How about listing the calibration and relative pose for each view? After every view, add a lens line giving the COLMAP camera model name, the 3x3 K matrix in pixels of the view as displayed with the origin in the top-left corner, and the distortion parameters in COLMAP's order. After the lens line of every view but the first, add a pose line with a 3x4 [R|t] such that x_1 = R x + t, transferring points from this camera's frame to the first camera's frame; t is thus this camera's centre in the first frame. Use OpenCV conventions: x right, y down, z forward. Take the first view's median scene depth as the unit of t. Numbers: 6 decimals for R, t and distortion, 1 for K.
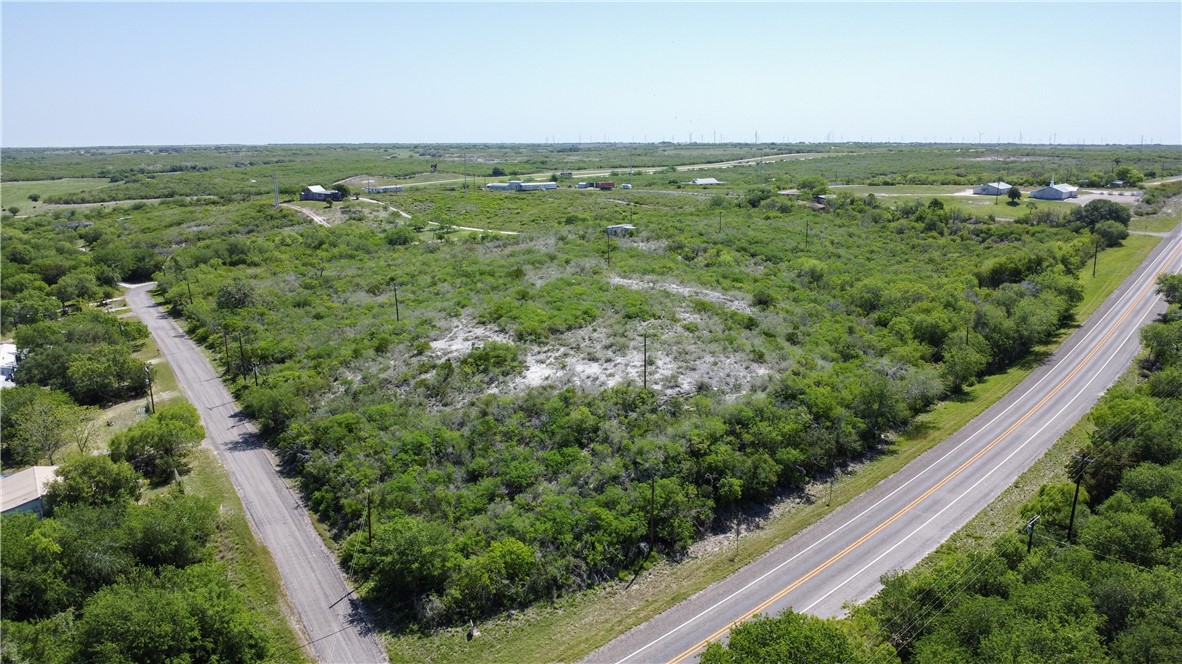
lens RADIAL K [[852.7, 0, 591.0], [0, 852.7, 332.0], [0, 0, 1]] dist [-0.026785, -0.004760]
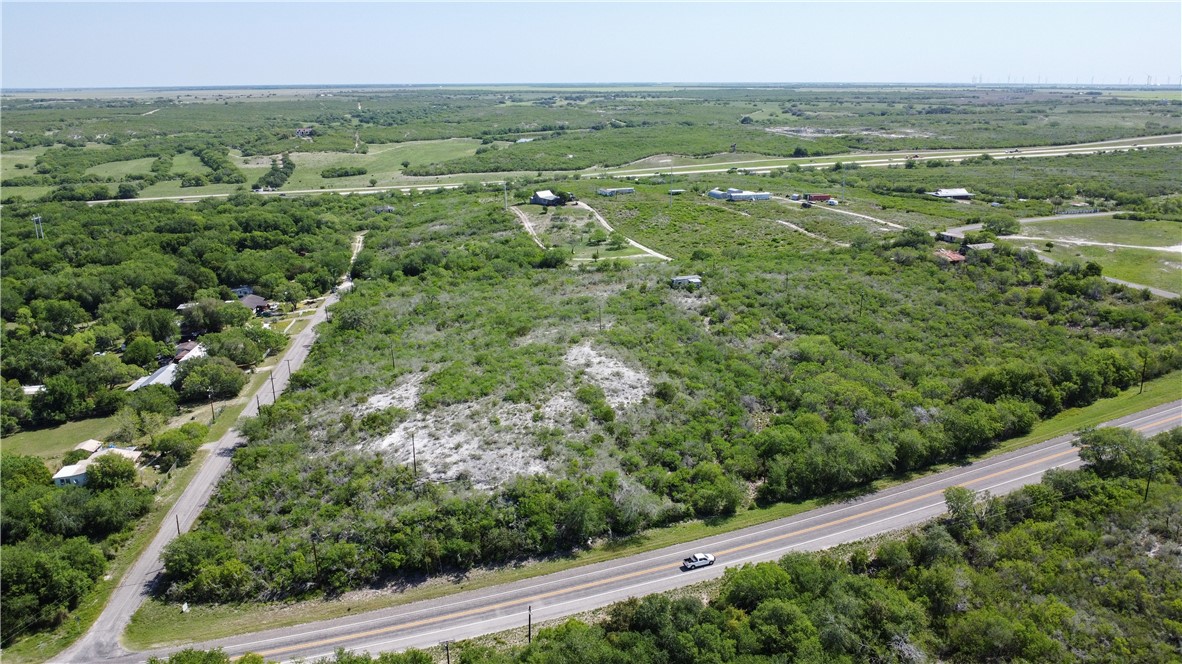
lens RADIAL K [[852.7, 0, 591.0], [0, 852.7, 332.0], [0, 0, 1]] dist [-0.026785, -0.004760]
pose [[0.892660, 0.127243, -0.432397, 0.453996], [-0.096344, 0.991019, 0.092735, -0.160911], [0.440314, -0.041122, 0.896902, -0.060535]]
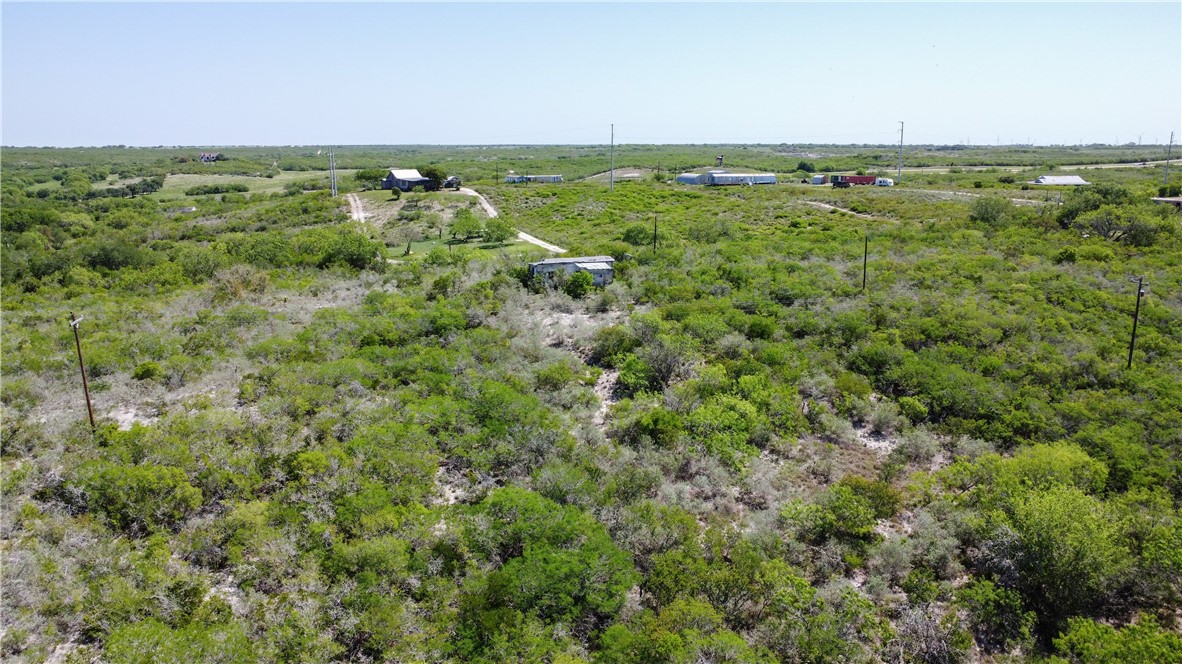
lens RADIAL K [[852.7, 0, 591.0], [0, 852.7, 332.0], [0, 0, 1]] dist [-0.026785, -0.004760]
pose [[0.896916, 0.096978, -0.431437, 0.233338], [-0.098193, 0.994976, 0.019515, -0.111148], [0.431162, 0.024861, 0.901932, 0.721801]]
